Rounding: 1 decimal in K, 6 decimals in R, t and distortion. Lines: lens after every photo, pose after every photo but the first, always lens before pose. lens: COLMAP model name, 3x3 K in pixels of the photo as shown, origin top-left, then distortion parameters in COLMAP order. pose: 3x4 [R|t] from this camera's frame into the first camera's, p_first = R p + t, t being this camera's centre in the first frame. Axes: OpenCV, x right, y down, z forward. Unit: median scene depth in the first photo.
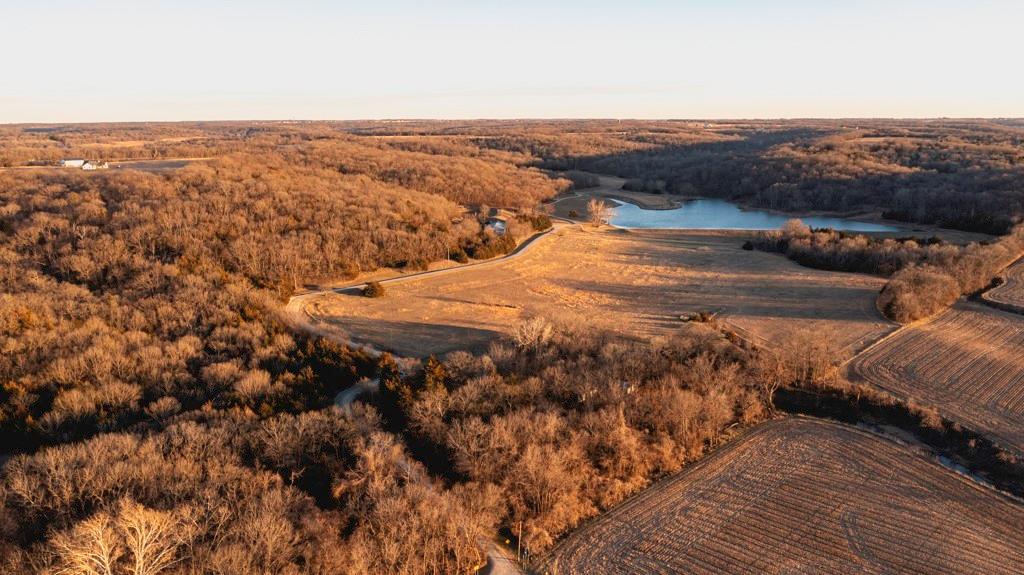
lens RADIAL K [[827.6, 0, 512.0], [0, 827.6, 287.5], [0, 0, 1]] dist [-0.004954, 0.007901]
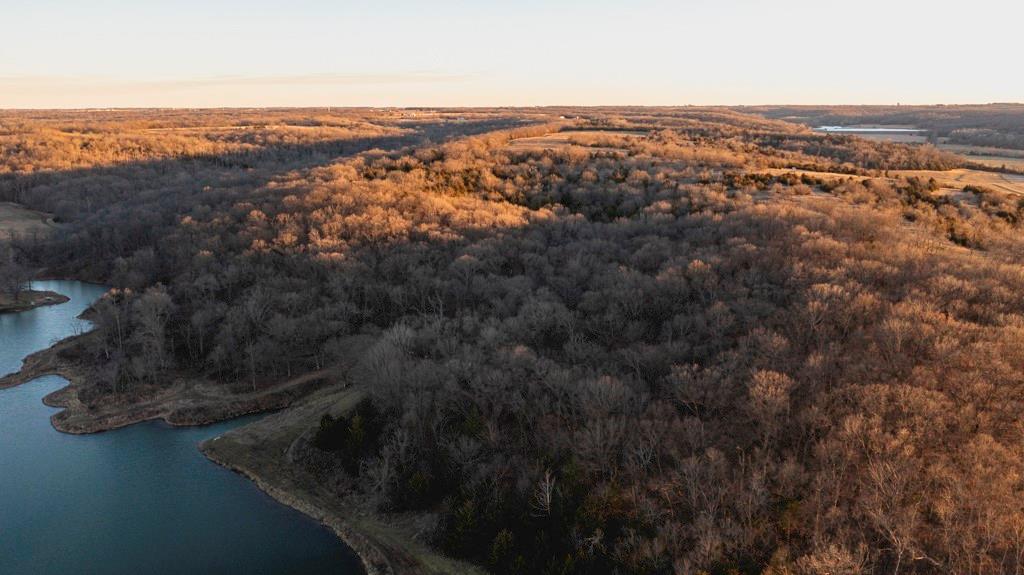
lens RADIAL K [[848.5, 0, 505.4], [0, 848.5, 288.6], [0, 0, 1]] dist [-0.011537, 0.011632]
pose [[0.966834, -0.054790, 0.249460, 0.345426], [0.052254, 0.998493, 0.016785, -0.109487], [-0.250004, -0.003193, 0.968240, 0.544962]]
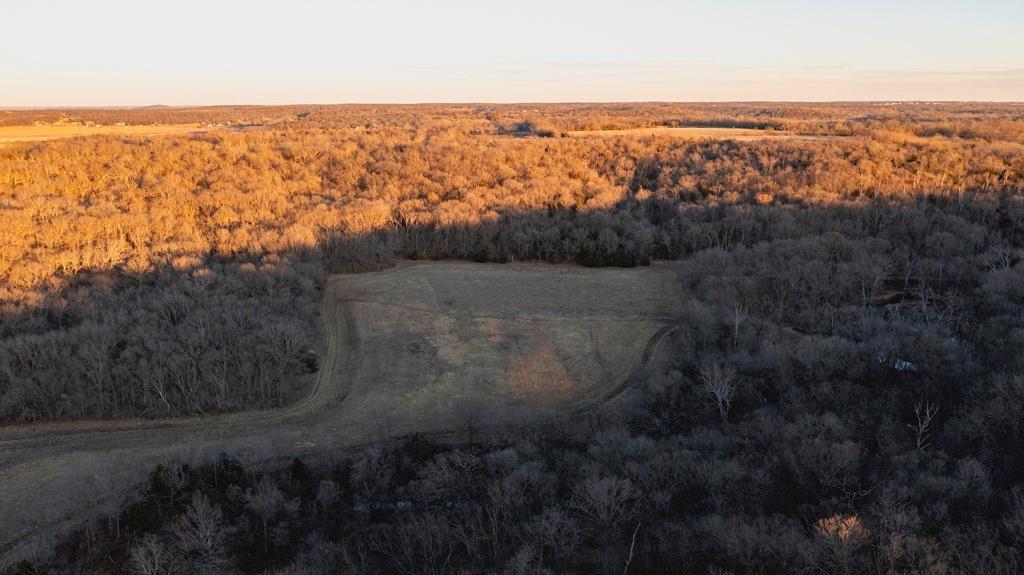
lens RADIAL K [[827.6, 0, 512.0], [0, 827.6, 287.5], [0, 0, 1]] dist [-0.004954, 0.007901]
pose [[0.725967, 0.157138, -0.669537, 0.326447], [-0.142148, 0.986809, 0.077473, -0.209283], [0.672879, 0.038931, 0.738728, 1.039260]]
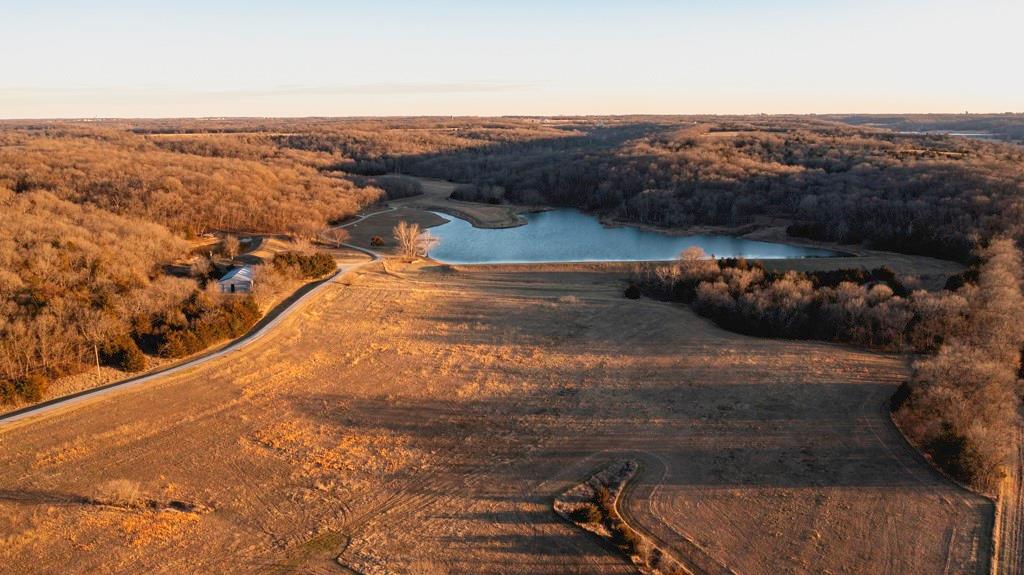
lens RADIAL K [[827.6, 0, 512.0], [0, 827.6, 287.5], [0, 0, 1]] dist [-0.004954, 0.007901]
pose [[0.981119, -0.041622, 0.188872, 0.042518], [0.041126, 0.999133, 0.006543, -0.040636], [-0.188981, 0.001349, 0.981980, 0.239344]]
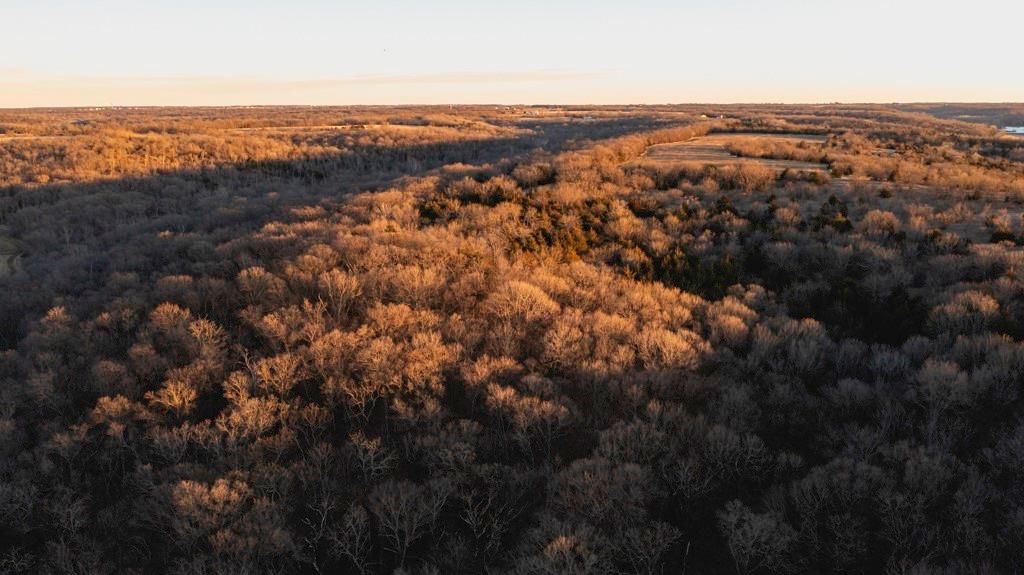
lens RADIAL K [[848.5, 0, 505.4], [0, 848.5, 288.6], [0, 0, 1]] dist [-0.011537, 0.011632]
pose [[0.993955, -0.024251, 0.107075, 0.397121], [0.022876, 0.999640, 0.014047, -0.154311], [-0.107377, -0.011512, 0.994152, 0.768215]]
